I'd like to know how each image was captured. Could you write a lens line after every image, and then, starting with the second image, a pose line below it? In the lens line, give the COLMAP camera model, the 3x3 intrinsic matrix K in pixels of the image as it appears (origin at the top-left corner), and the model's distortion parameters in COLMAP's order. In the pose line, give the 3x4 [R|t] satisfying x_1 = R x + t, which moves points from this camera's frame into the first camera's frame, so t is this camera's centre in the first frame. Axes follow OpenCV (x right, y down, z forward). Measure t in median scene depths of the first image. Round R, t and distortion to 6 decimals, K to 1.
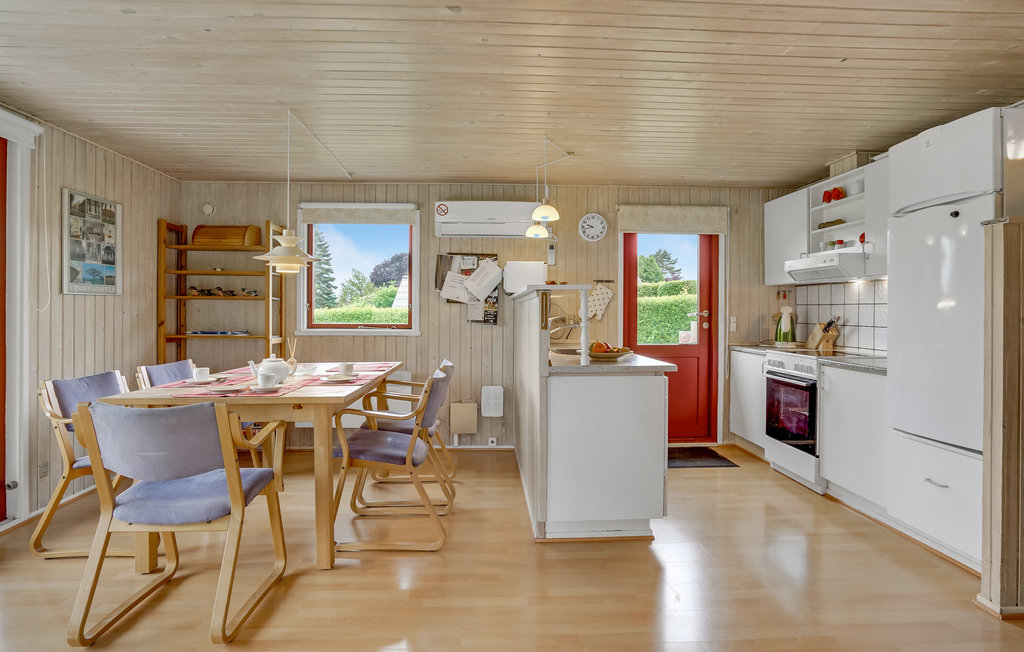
lens RADIAL K [[536.9, 0, 514.3], [0, 536.9, 318.1], [0, 0, 1]] dist [-0.024460, 0.003197]
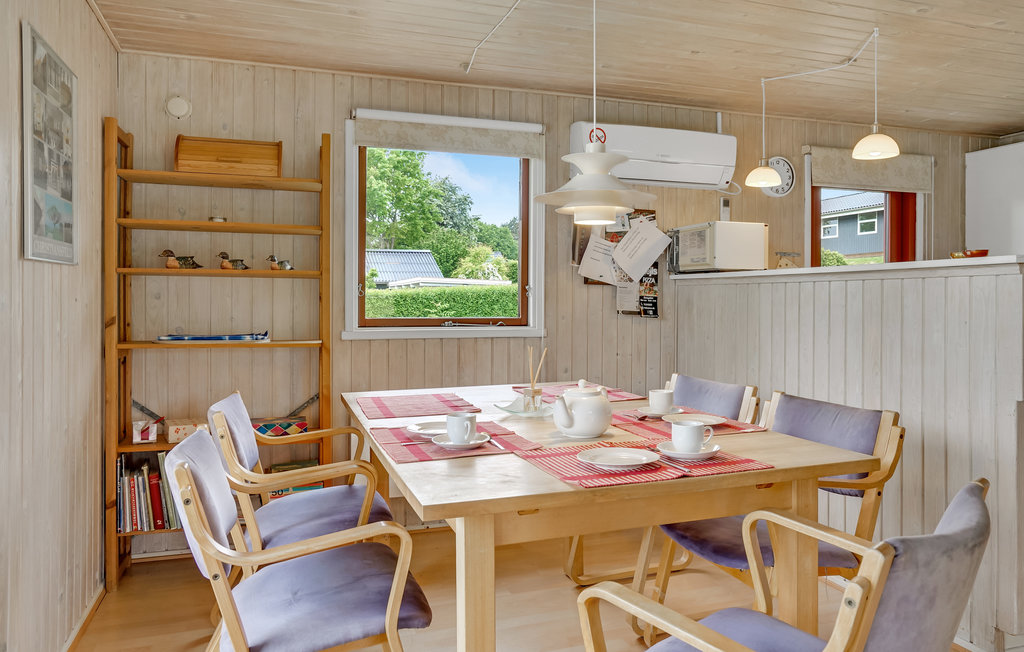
lens RADIAL K [[703.5, 0, 510.7], [0, 703.5, 308.3], [0, 0, 1]] dist [0.004205, 0.006050]
pose [[0.961201, -0.004808, 0.275807, -0.442326], [0.003390, 0.999978, 0.005619, -0.004524], [-0.275828, -0.004465, 0.961197, 0.221693]]
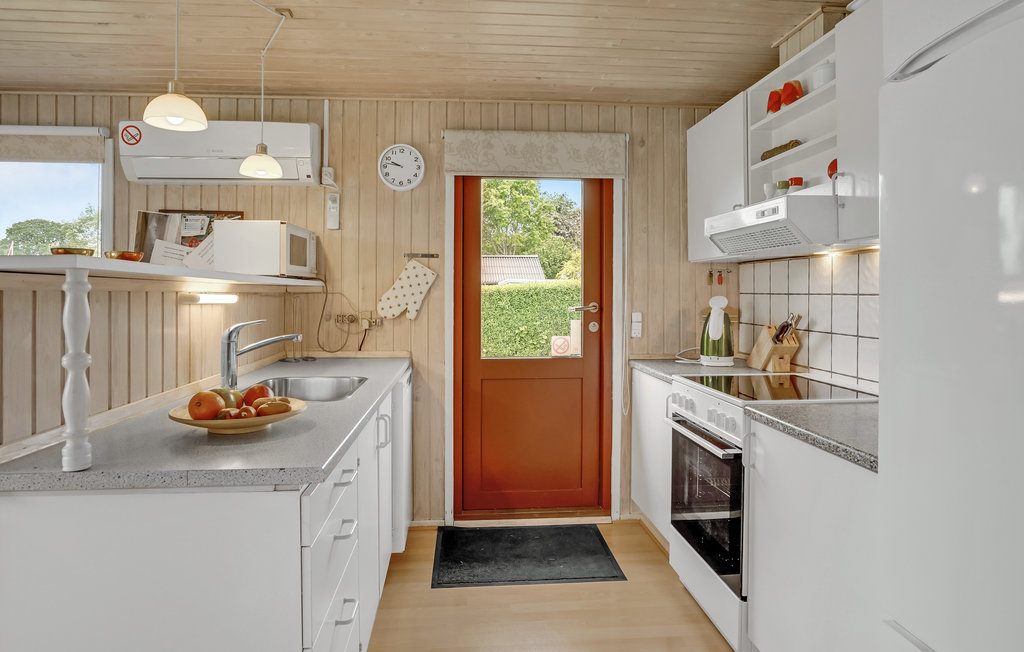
lens RADIAL K [[573.9, 0, 506.9], [0, 573.9, 300.3], [0, 0, 1]] dist [-0.025836, 0.004647]
pose [[0.999729, -0.002900, 0.023091, 0.252326], [0.002880, 0.999995, 0.000895, -0.018592], [-0.023094, -0.000828, 0.999733, 0.353453]]
